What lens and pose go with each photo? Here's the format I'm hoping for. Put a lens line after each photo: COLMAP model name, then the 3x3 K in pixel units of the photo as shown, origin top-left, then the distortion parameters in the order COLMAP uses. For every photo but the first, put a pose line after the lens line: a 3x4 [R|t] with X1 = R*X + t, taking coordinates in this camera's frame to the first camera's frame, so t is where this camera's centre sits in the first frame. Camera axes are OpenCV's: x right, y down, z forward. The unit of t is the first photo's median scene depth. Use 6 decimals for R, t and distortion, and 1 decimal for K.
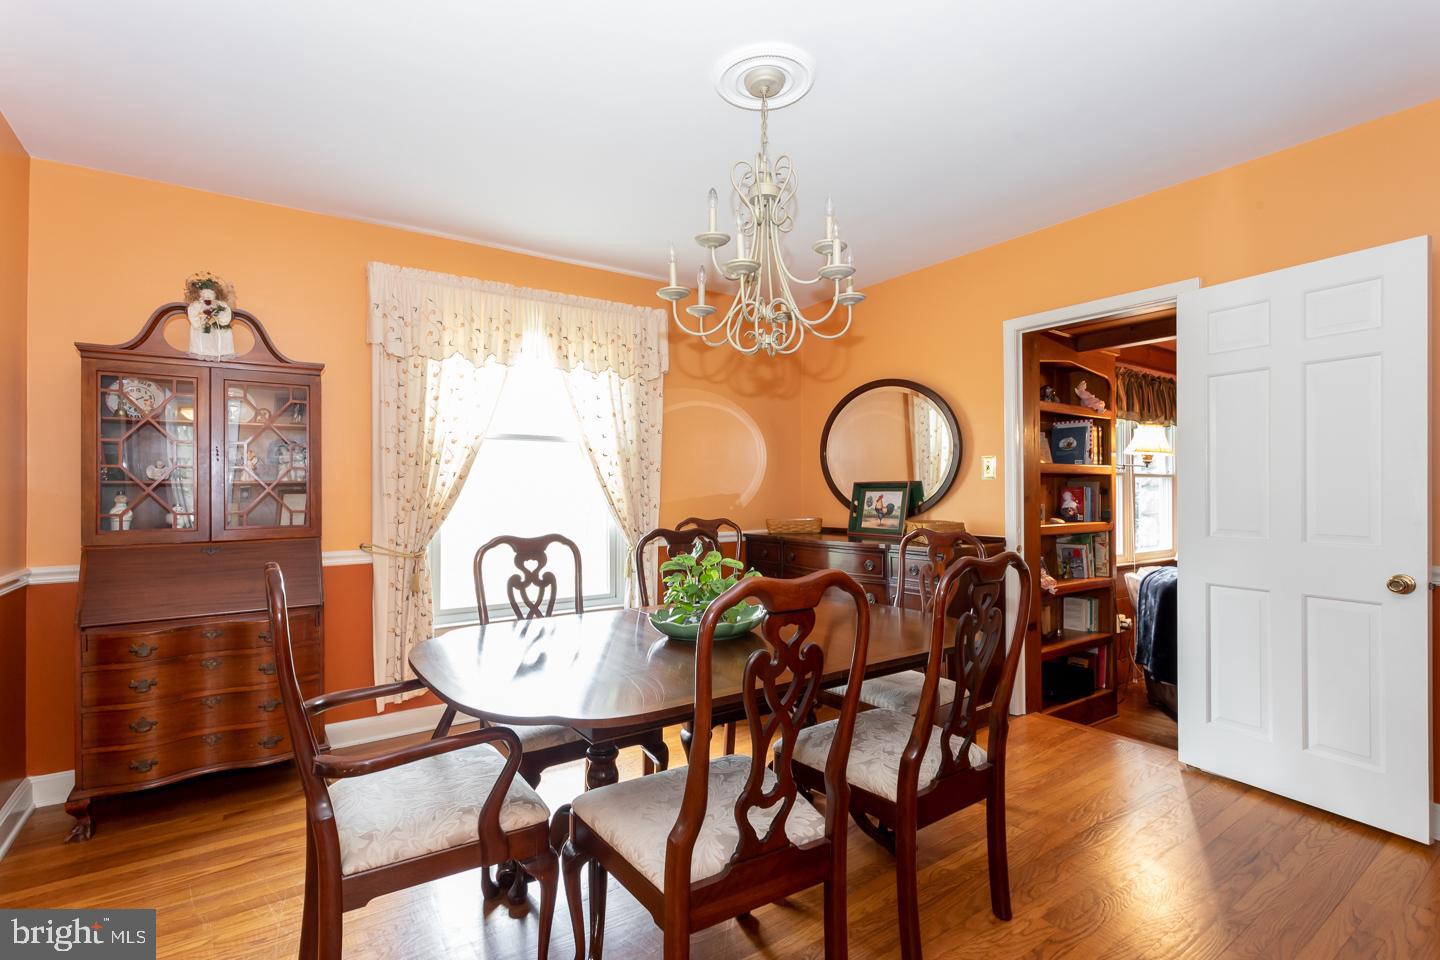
lens RADIAL K [[679.1, 0, 722.3], [0, 679.1, 485.4], [0, 0, 1]] dist [-0.002428, -0.001197]
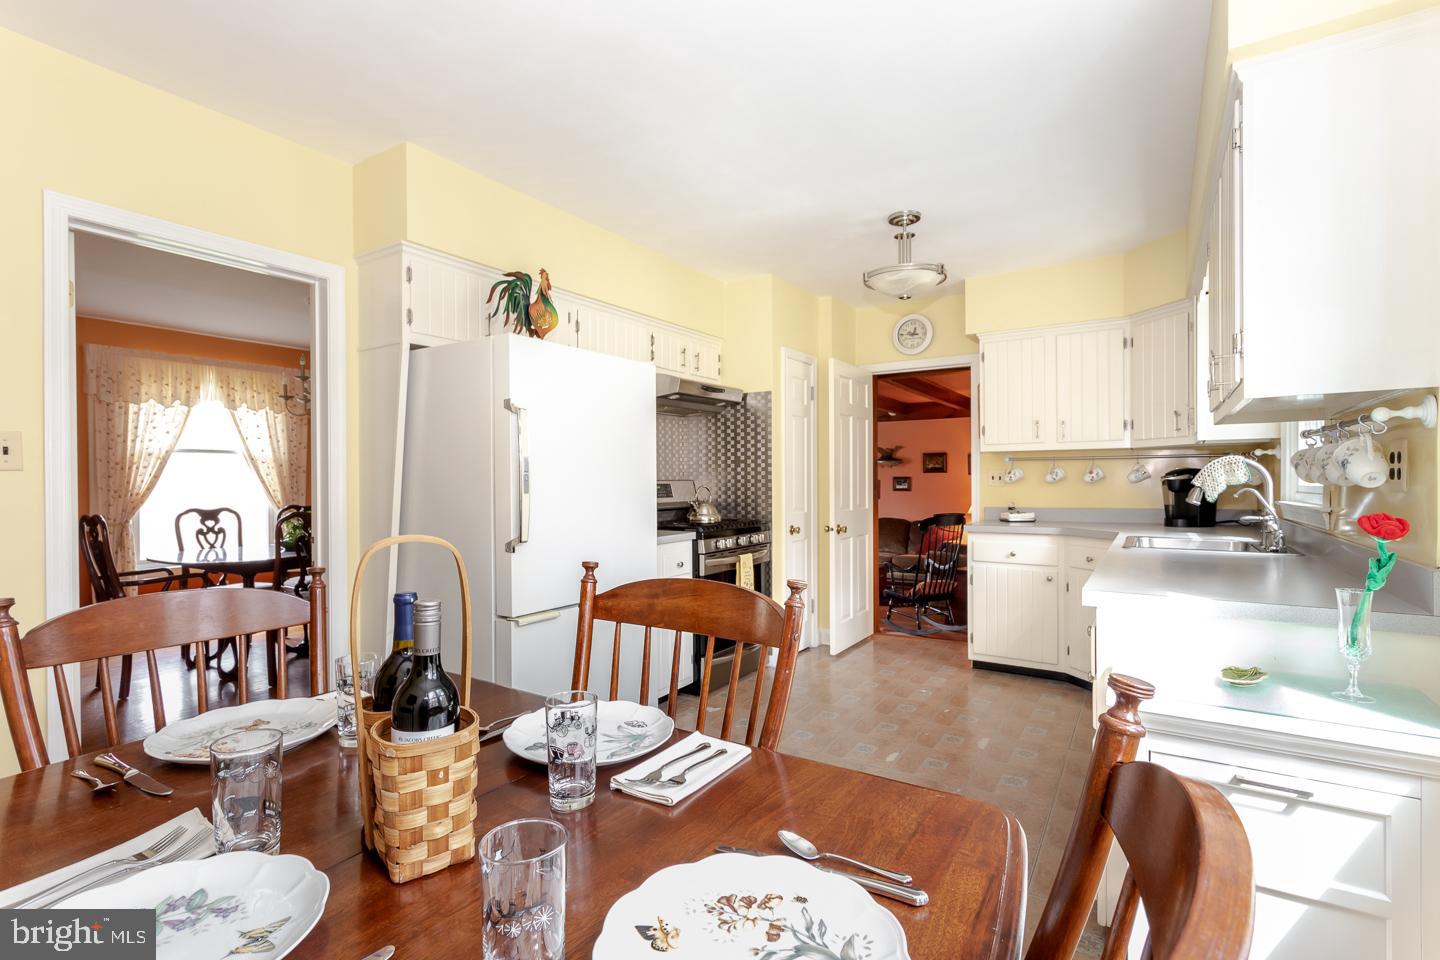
lens RADIAL K [[679.1, 0, 722.1], [0, 679.1, 488.0], [0, 0, 1]] dist [-0.002428, -0.001197]
pose [[0.927621, -0.006530, 0.373466, 0.266756], [0.000629, 0.999873, 0.015920, -0.010744], [-0.373522, -0.014533, 0.927507, -1.013746]]
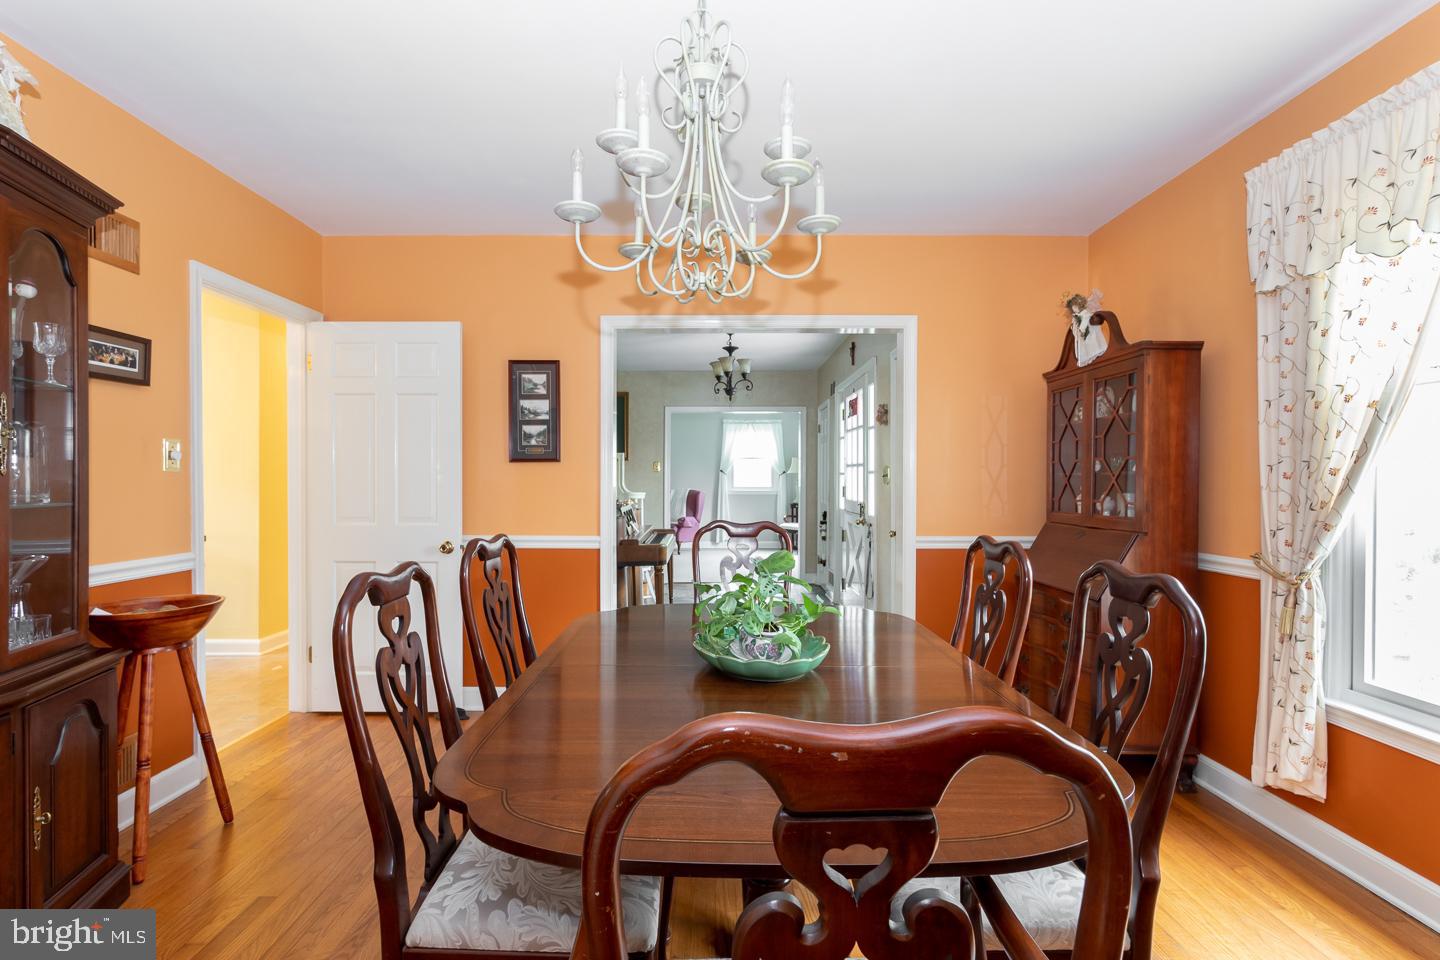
lens RADIAL K [[679.1, 0, 718.7], [0, 679.1, 482.0], [0, 0, 1]] dist [-0.002428, -0.001197]
pose [[-0.568423, -0.000159, -0.822737, 0.411646], [0.003859, 0.999988, -0.002859, 0.007374], [0.822728, -0.004800, -0.568415, 0.910445]]
